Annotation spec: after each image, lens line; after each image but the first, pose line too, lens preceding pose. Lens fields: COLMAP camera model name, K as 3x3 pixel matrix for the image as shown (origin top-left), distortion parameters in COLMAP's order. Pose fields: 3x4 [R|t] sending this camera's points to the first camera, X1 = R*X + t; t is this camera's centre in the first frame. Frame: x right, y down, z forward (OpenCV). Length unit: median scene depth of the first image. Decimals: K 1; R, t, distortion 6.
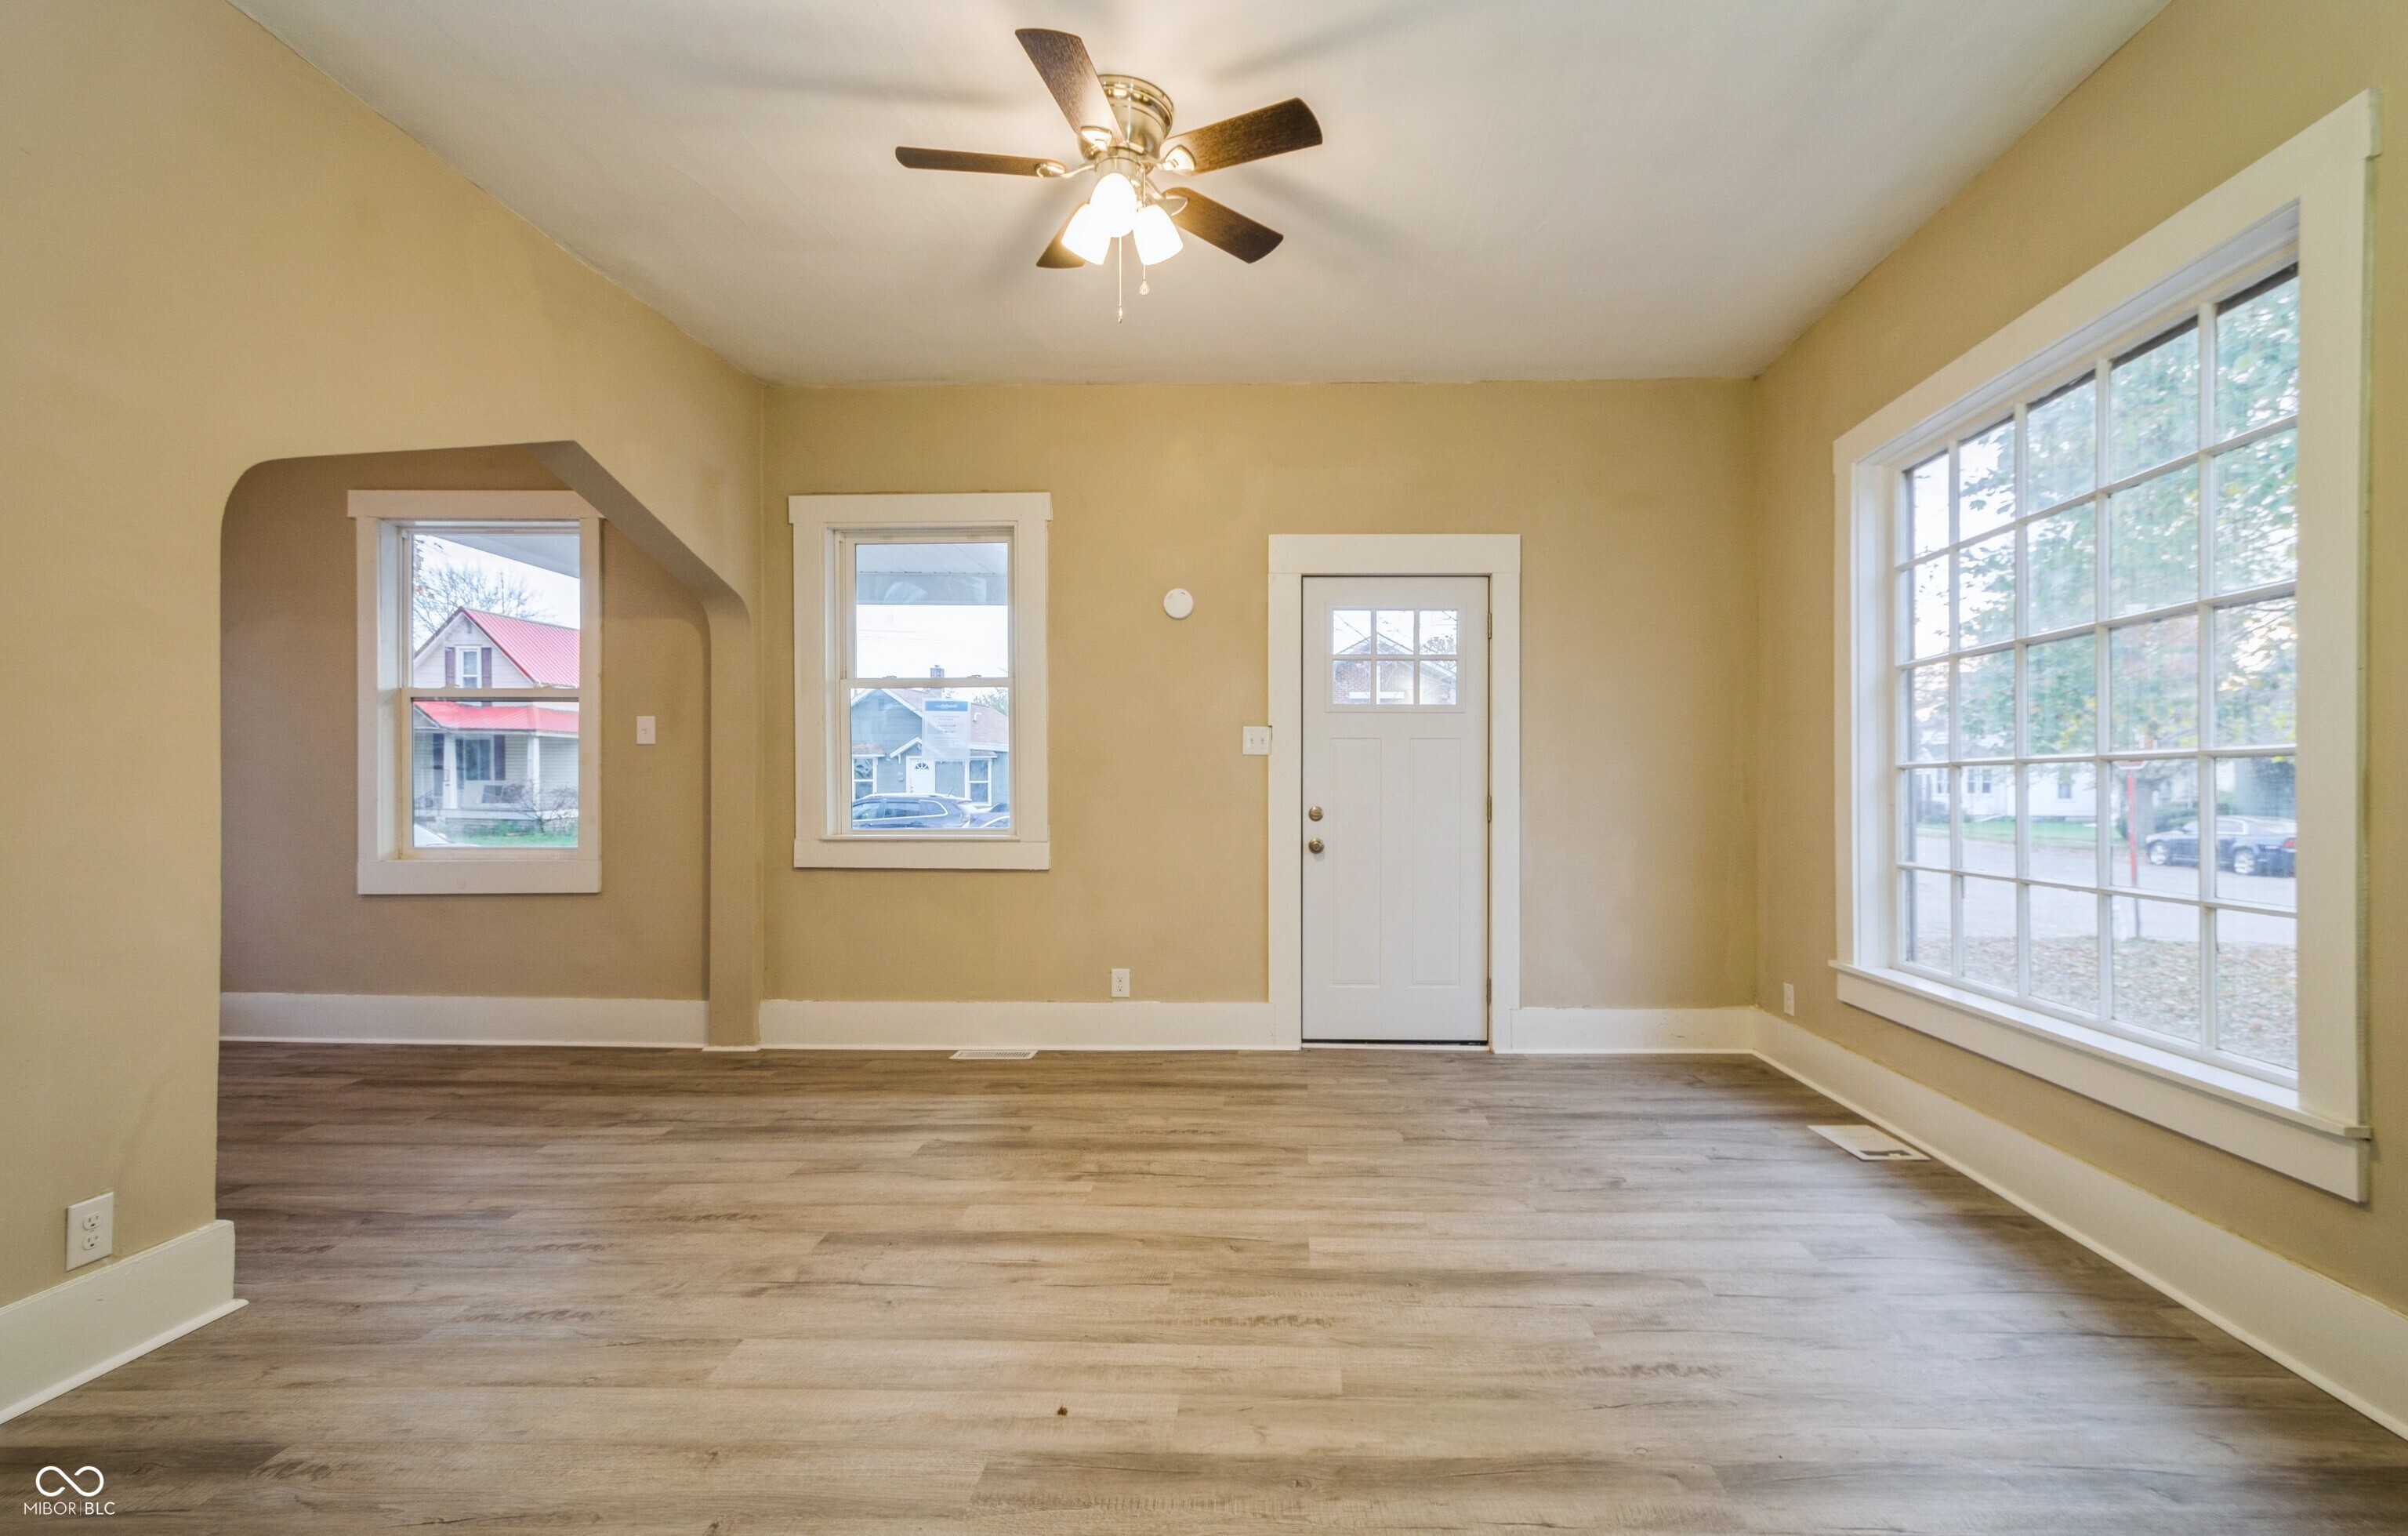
lens RADIAL K [[1074.7, 0, 1258.4], [0, 1074.7, 789.5], [0, 0, 1]] dist [0.009275, 0.000077]
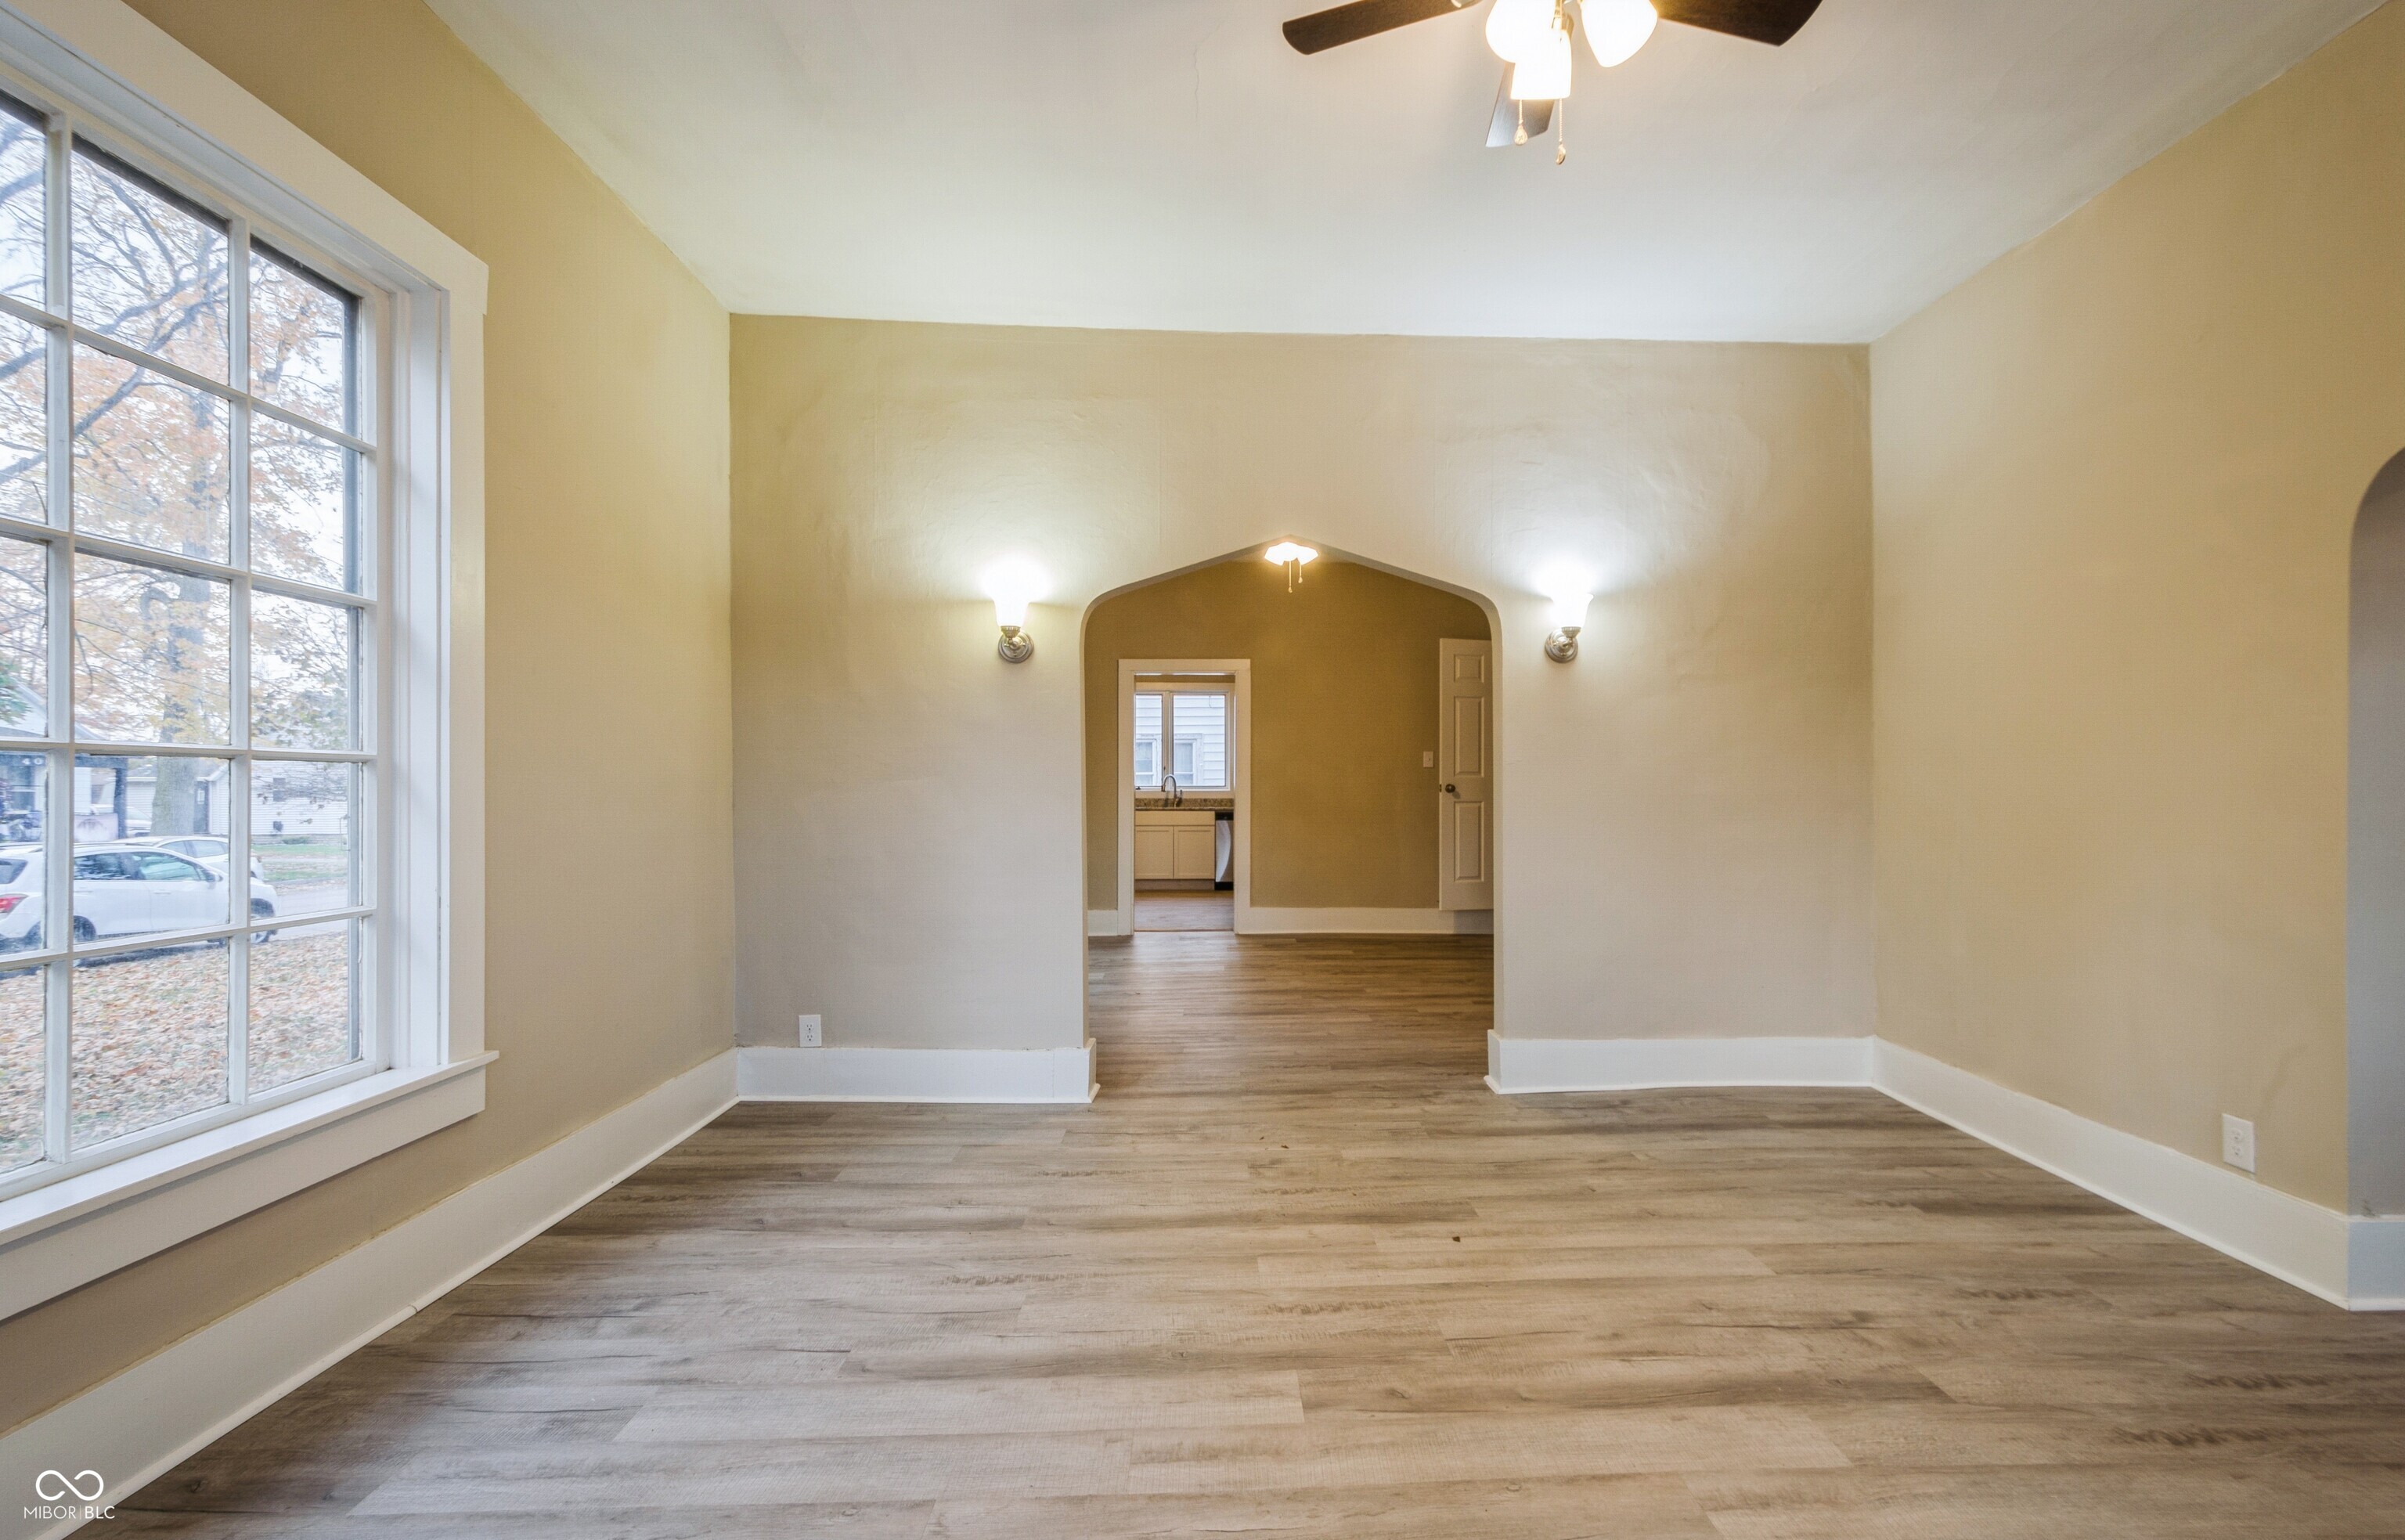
lens RADIAL K [[1099.0, 0, 1200.8], [0, 1099.0, 796.0], [0, 0, 1]] dist [-0.001250, -0.000170]
pose [[-0.999582, -0.001004, -0.028904, 0.154063], [-0.001140, 0.999988, 0.004684, -0.004482], [0.028898, 0.004715, -0.999571, 1.931899]]
